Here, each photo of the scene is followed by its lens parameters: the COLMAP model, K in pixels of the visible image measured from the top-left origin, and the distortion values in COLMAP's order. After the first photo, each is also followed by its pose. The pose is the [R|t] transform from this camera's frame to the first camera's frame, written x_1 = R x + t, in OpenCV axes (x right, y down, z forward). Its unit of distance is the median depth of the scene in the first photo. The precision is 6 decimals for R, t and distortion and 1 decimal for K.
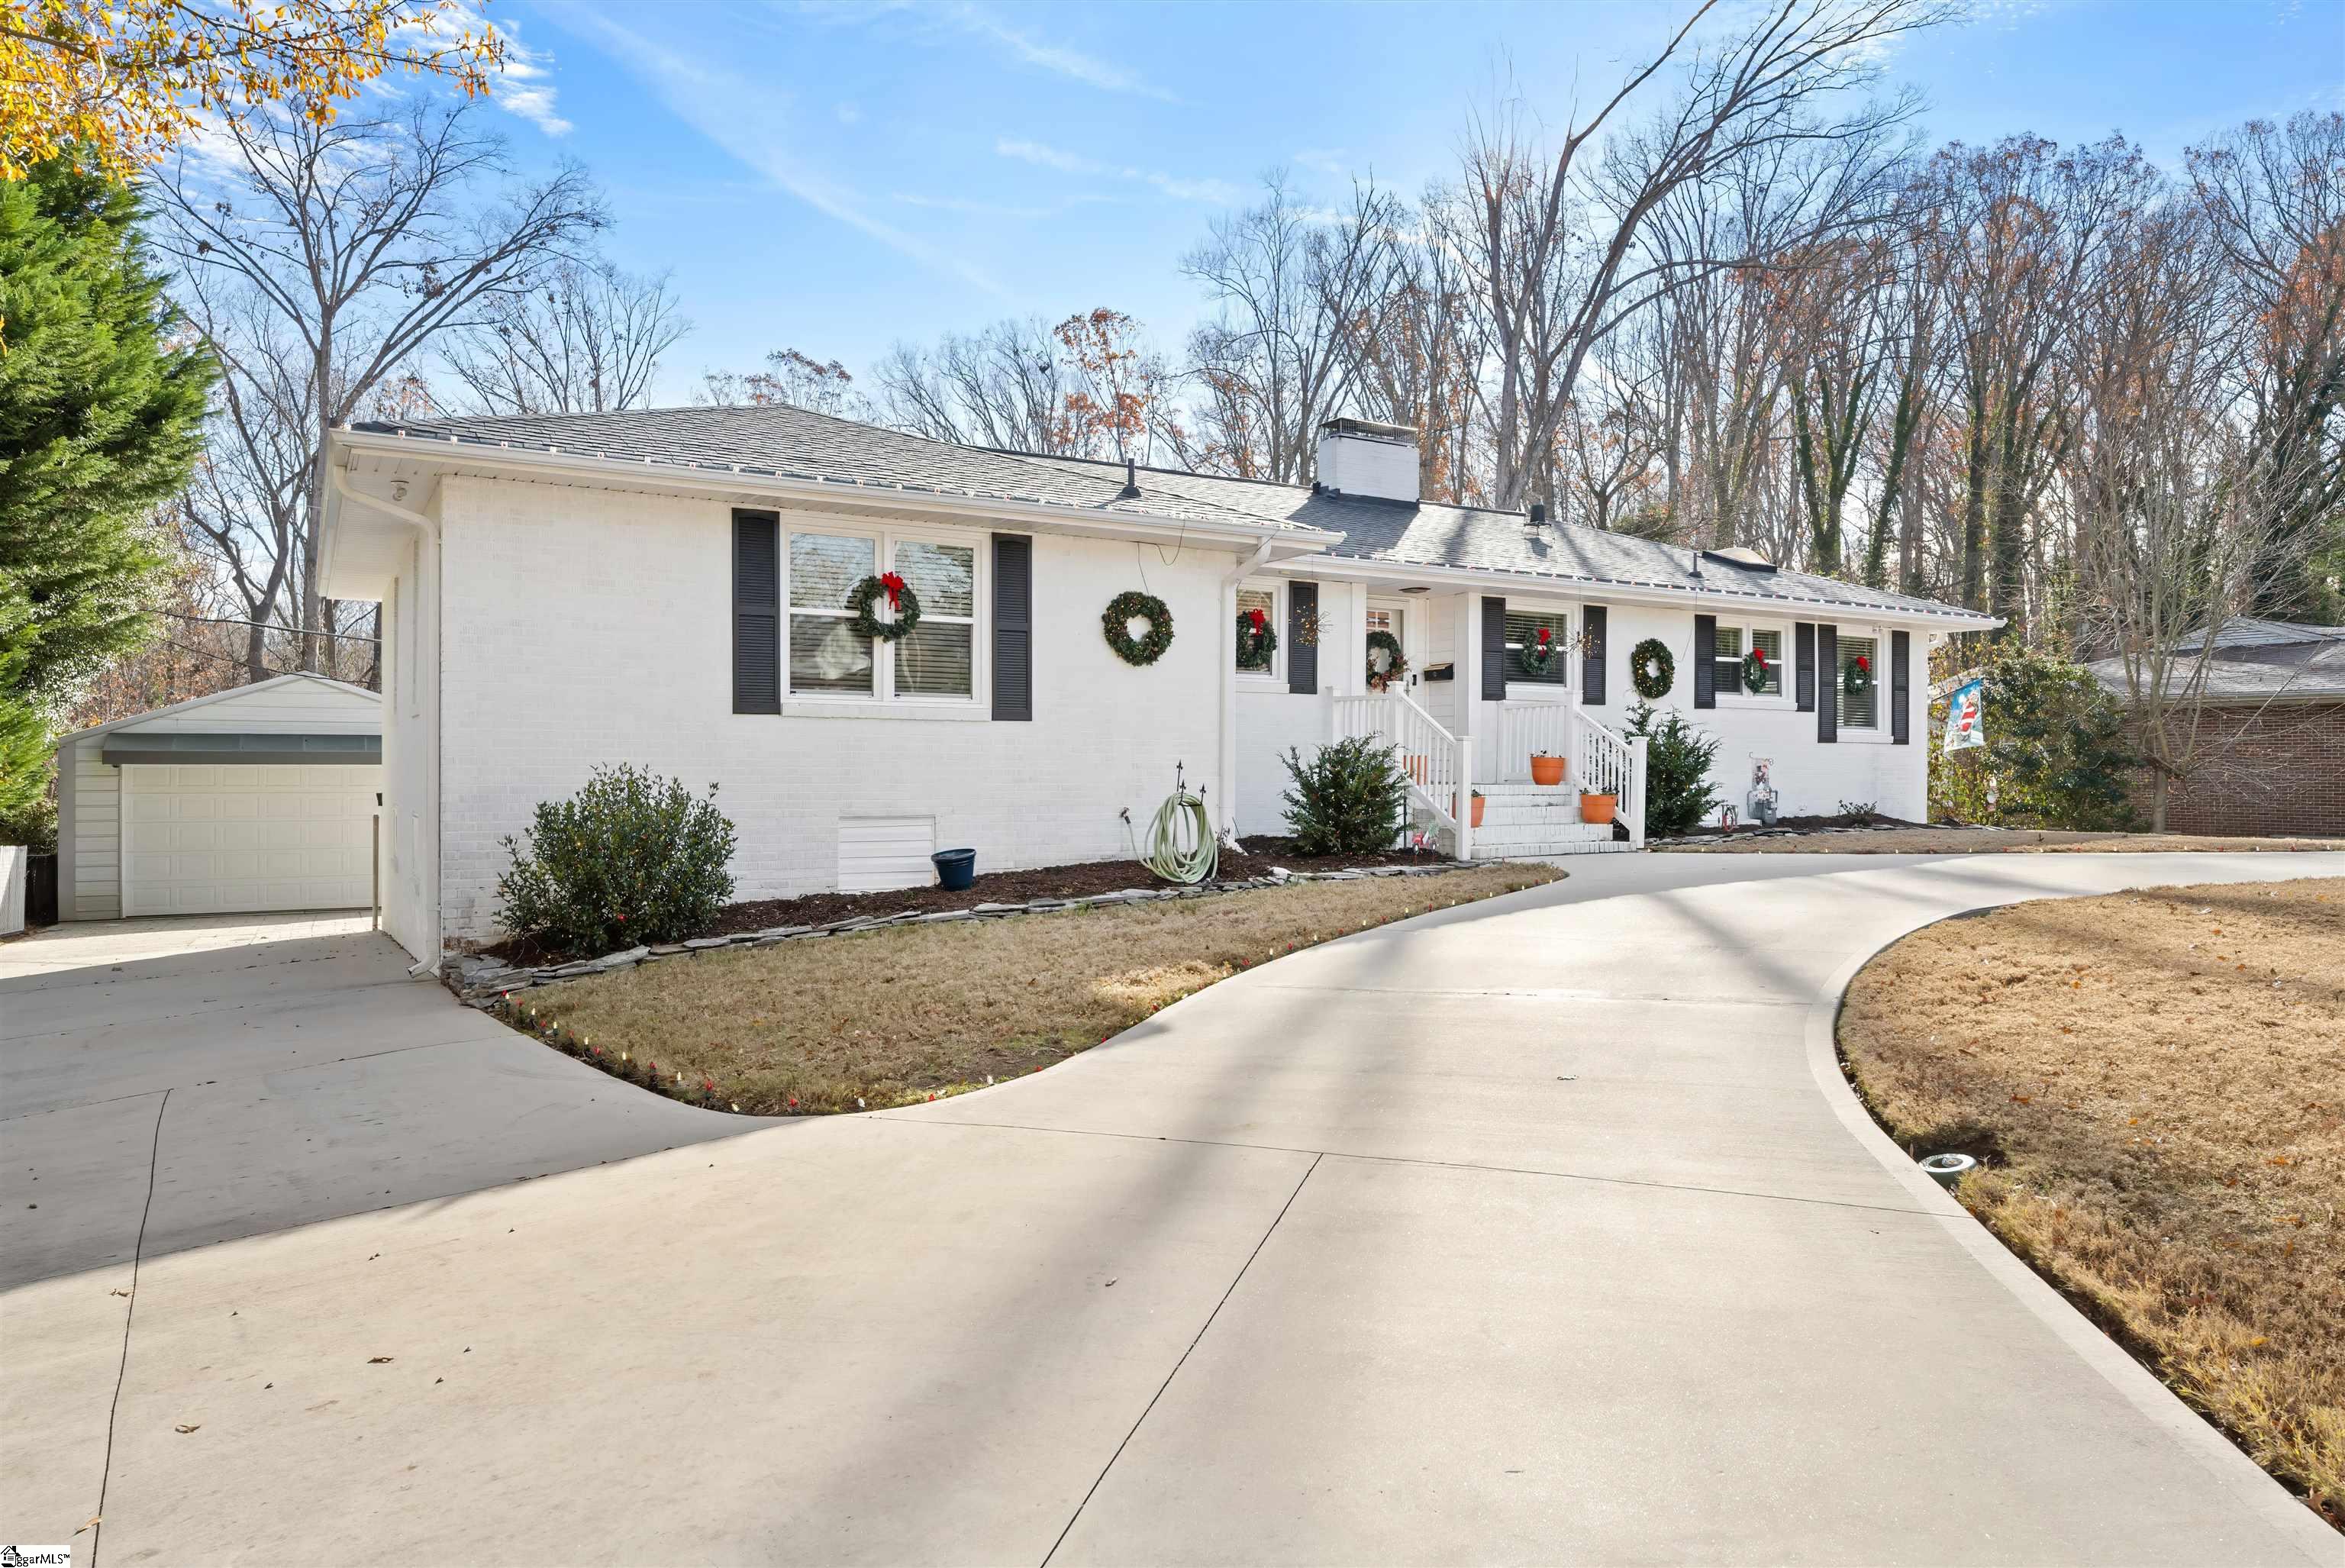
lens RADIAL K [[1526.3, 0, 1170.2], [0, 1526.3, 769.3], [0, 0, 1]] dist [-0.000356, 0.001920]
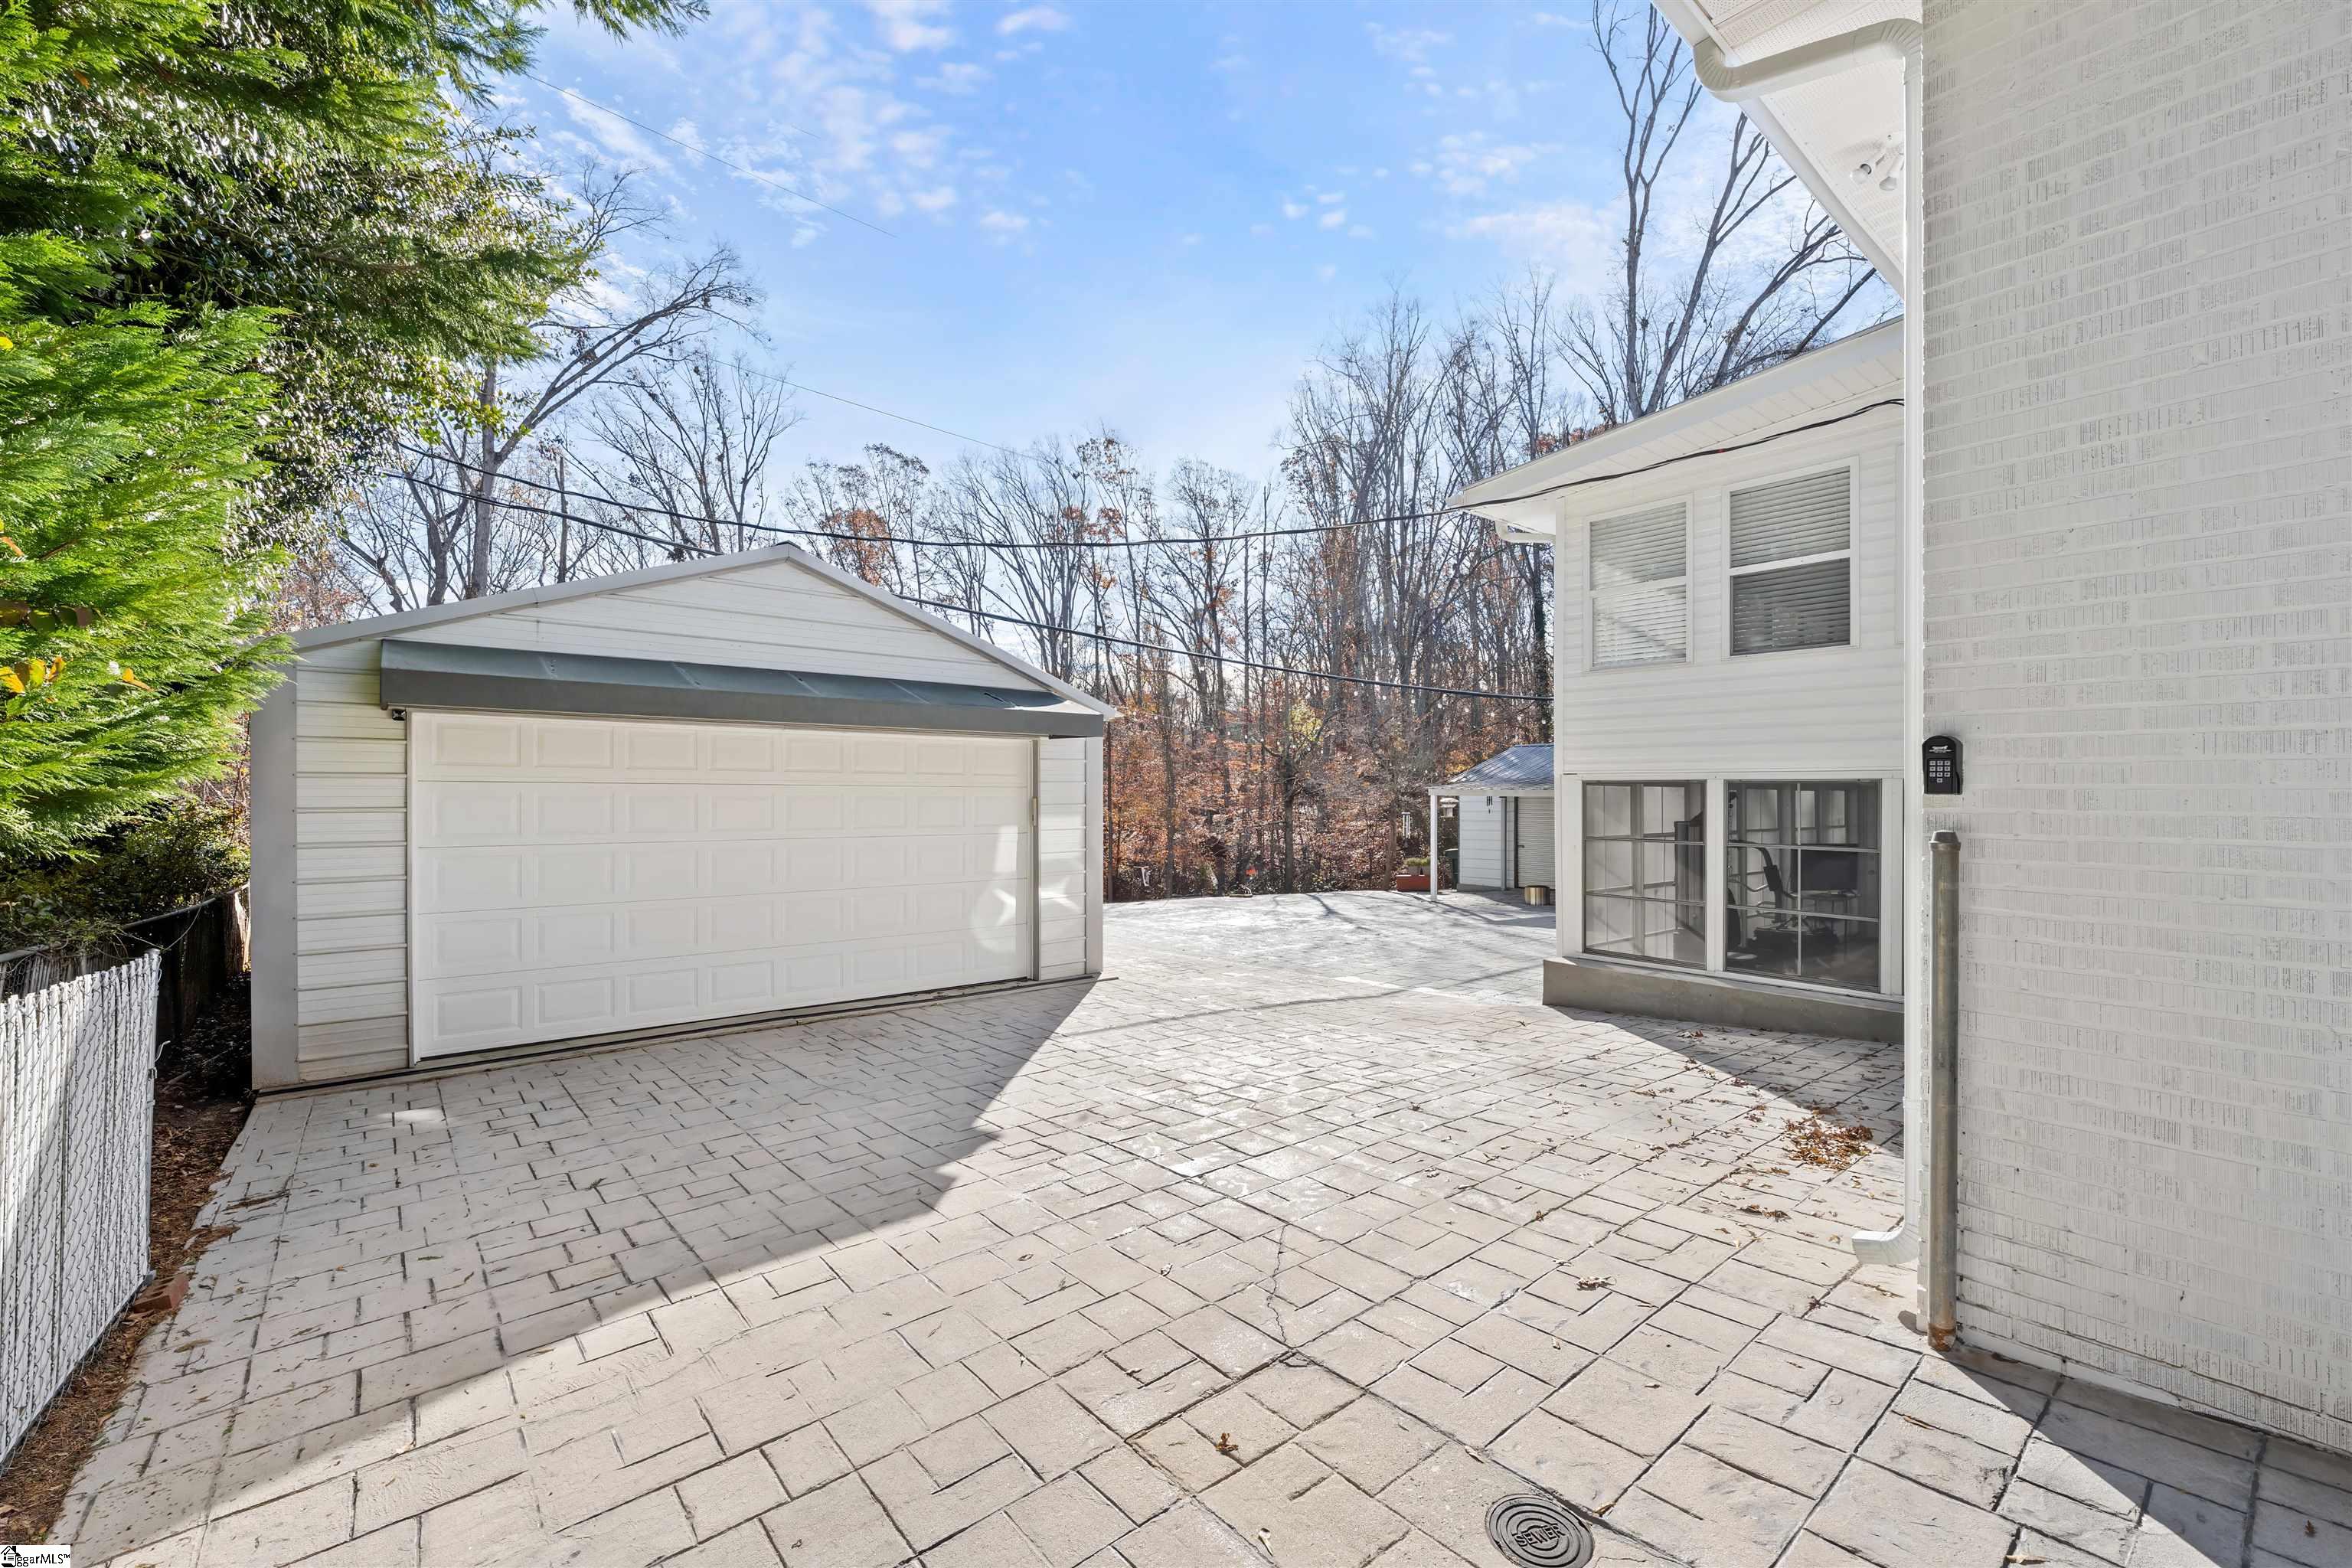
lens RADIAL K [[967.3, 0, 1181.3], [0, 967.3, 799.3], [0, 0, 1]] dist [-0.010702, -0.000366]
pose [[0.985661, -0.001985, 0.168723, -0.182289], [0.000785, 0.999974, 0.007180, 0.006811], [-0.168733, -0.006945, 0.985637, 0.244579]]
